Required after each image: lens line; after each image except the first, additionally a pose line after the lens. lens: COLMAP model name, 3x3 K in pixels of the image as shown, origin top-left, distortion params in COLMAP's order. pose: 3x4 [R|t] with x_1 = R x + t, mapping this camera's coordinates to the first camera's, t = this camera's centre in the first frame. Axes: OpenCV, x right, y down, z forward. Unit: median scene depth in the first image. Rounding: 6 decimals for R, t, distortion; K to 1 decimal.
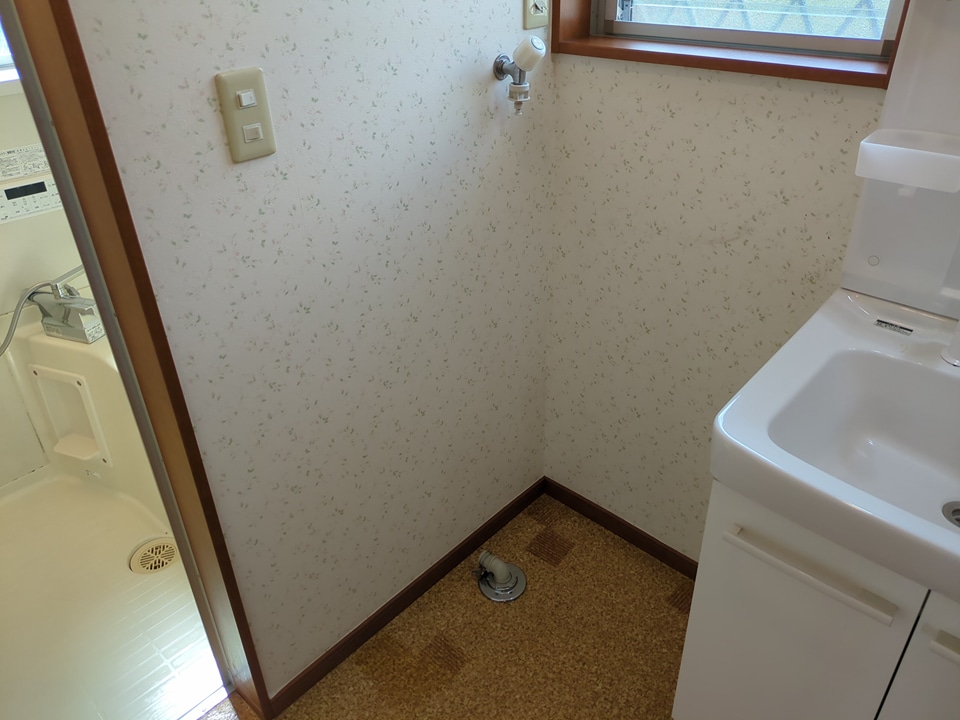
lens RADIAL K [[731.0, 0, 482.6], [0, 731.0, 353.0], [0, 0, 1]] dist [0.036907, -0.028294]
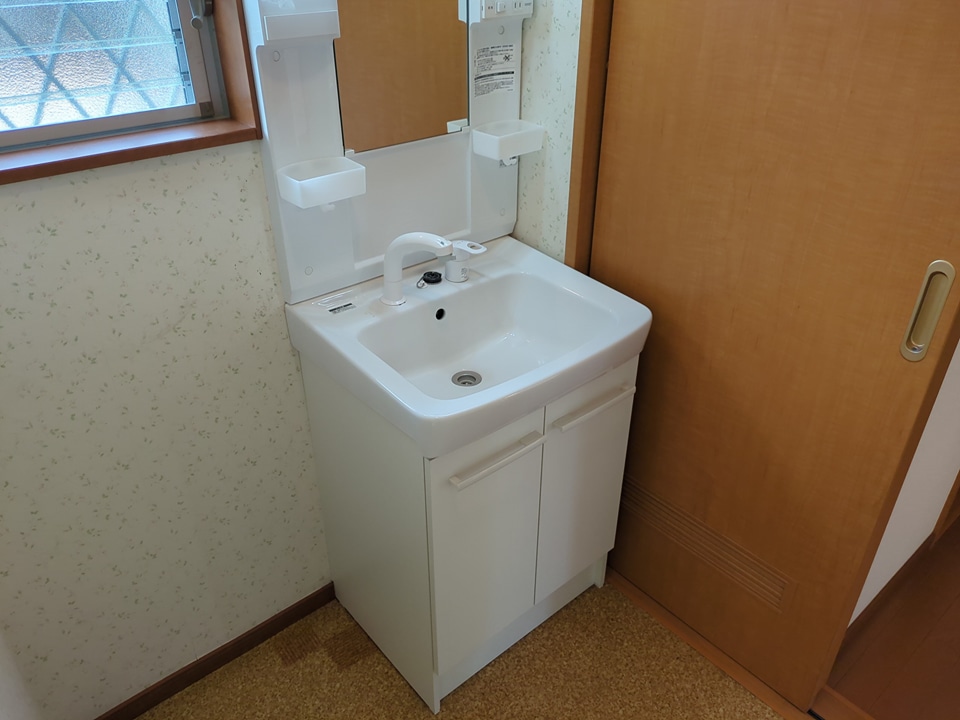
lens RADIAL K [[731.0, 0, 479.9], [0, 731.0, 360.0], [0, 0, 1]] dist [0.036907, -0.028294]
pose [[0.104318, -0.486318, 0.867532, -0.513795], [0.510643, 0.774724, 0.372889, -0.293192], [-0.853441, 0.404100, 0.329153, 0.392917]]
